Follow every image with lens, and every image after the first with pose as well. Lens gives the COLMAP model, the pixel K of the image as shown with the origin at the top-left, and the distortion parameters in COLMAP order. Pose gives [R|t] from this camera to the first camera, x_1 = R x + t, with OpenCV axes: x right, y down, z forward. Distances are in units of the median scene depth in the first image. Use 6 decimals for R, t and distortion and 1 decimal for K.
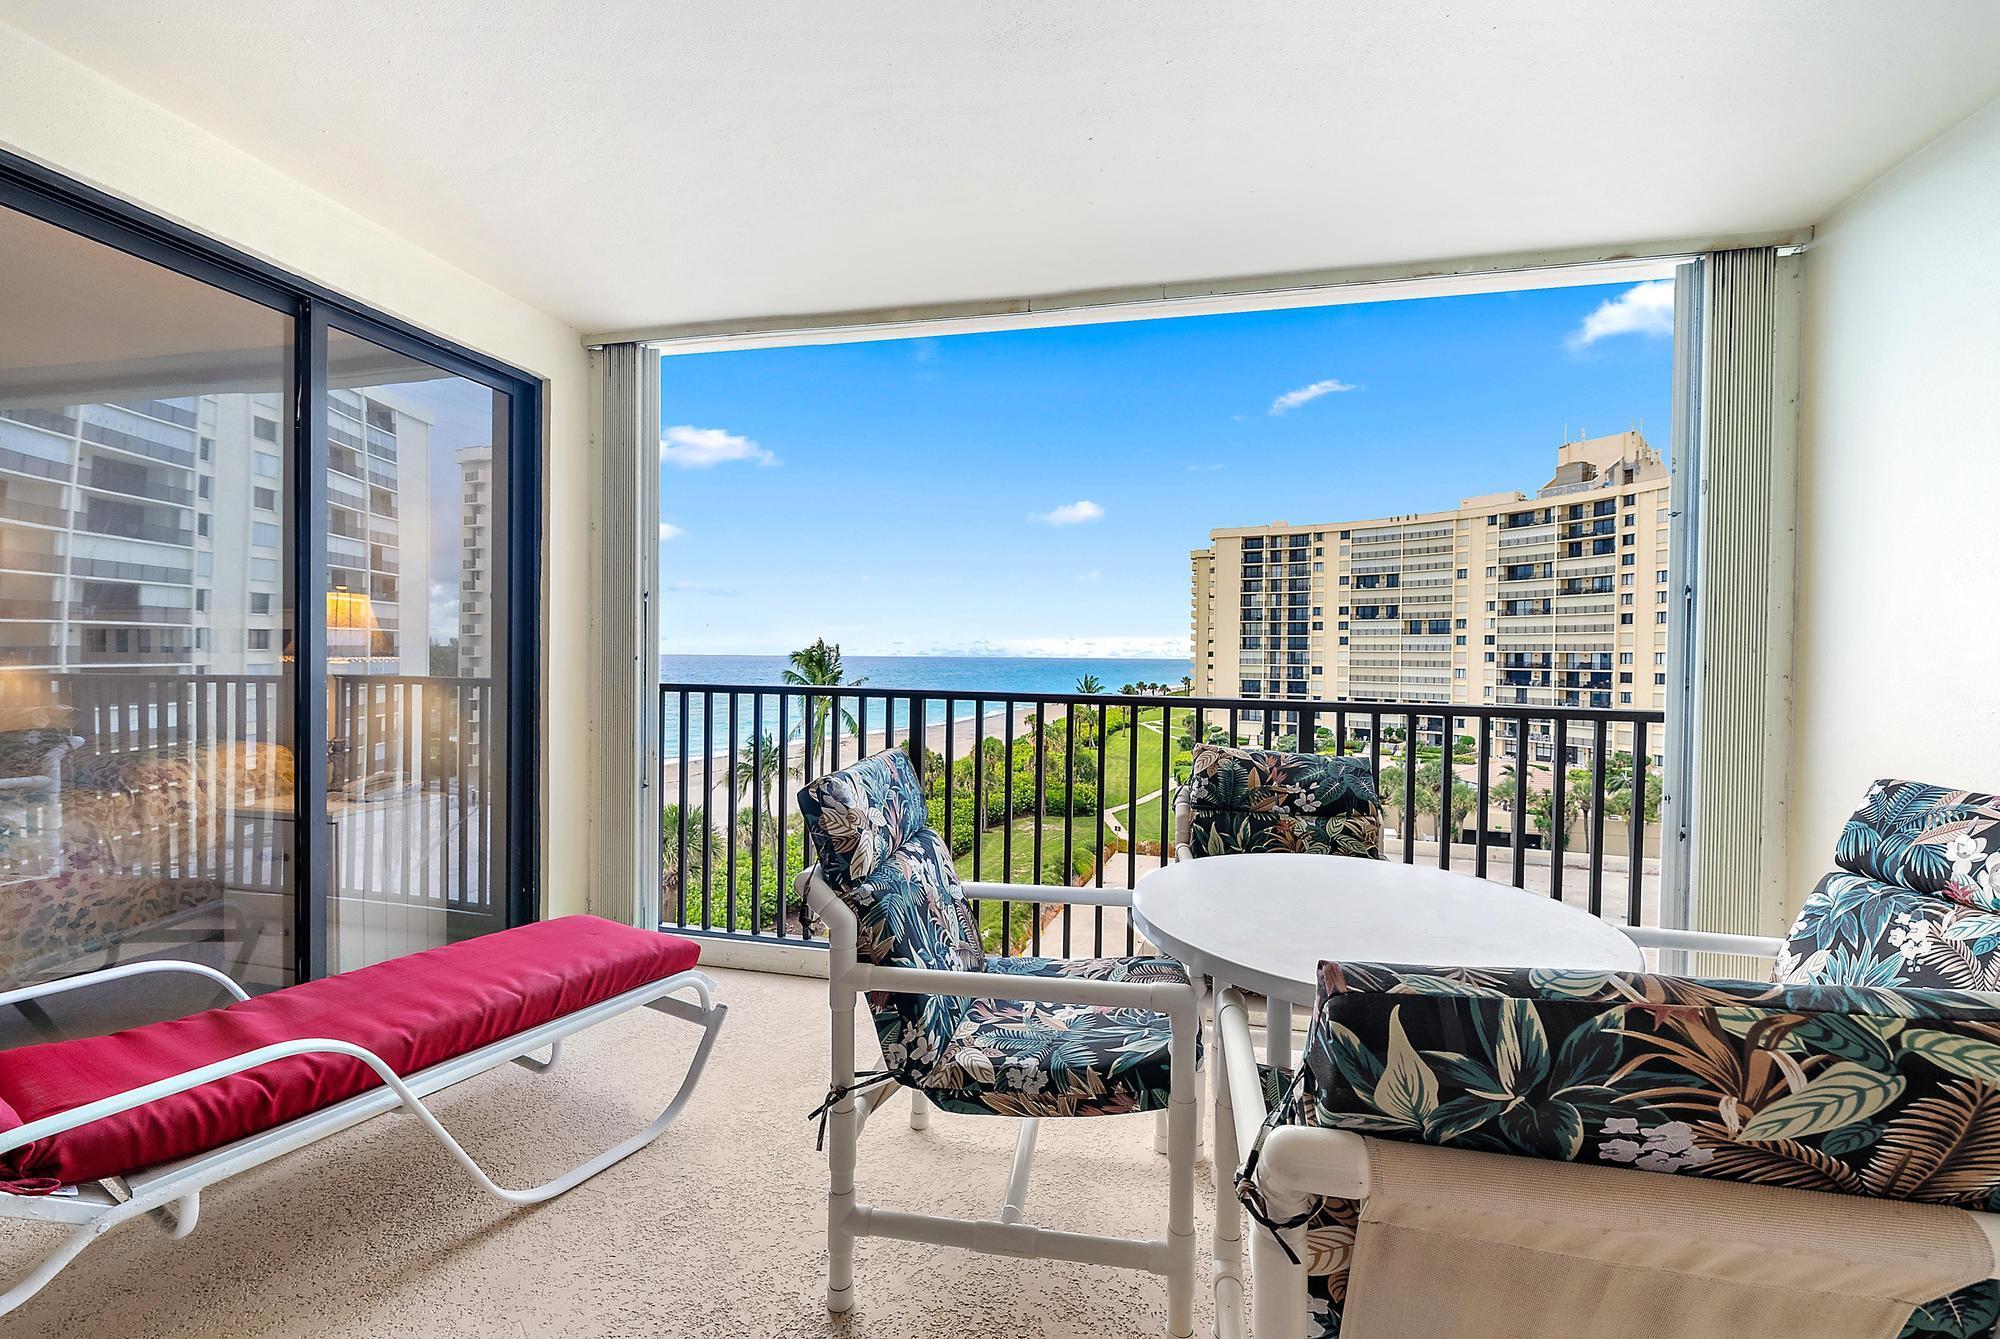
lens RADIAL K [[793.4, 0, 1000.0], [0, 793.4, 669.5], [0, 0, 1]] dist [0.000214, 0.000172]
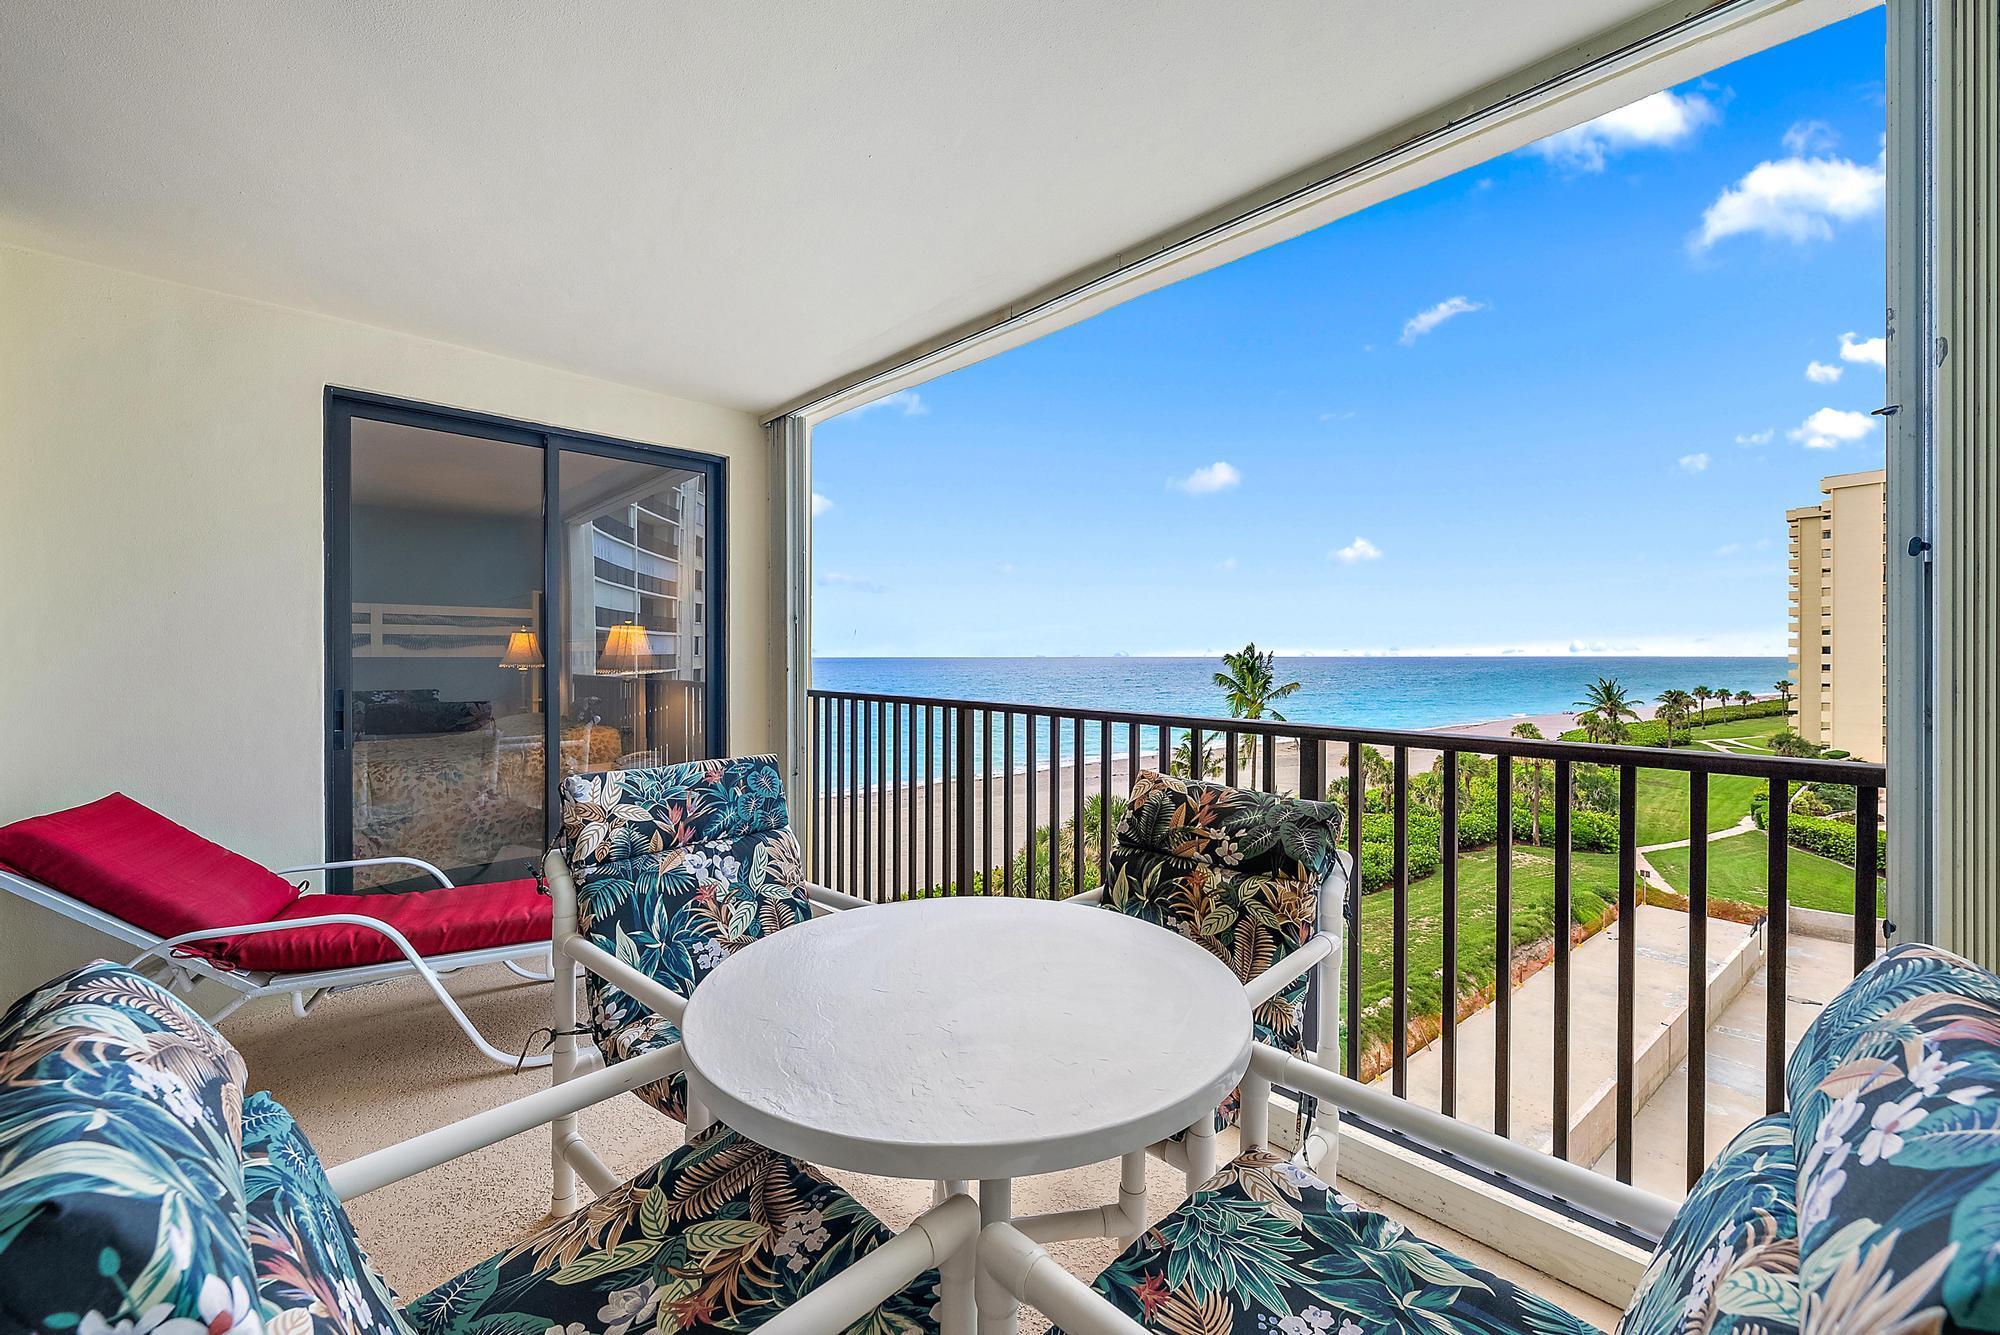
lens RADIAL K [[770.1, 0, 1000.0], [0, 770.1, 667.5], [0, 0, 1]] dist [-0.000735, -0.000088]
pose [[0.841348, -0.003947, -0.540479, 0.602204], [0.001078, 0.999984, -0.005624, -0.014060], [0.540493, 0.004149, 0.841339, 0.221972]]
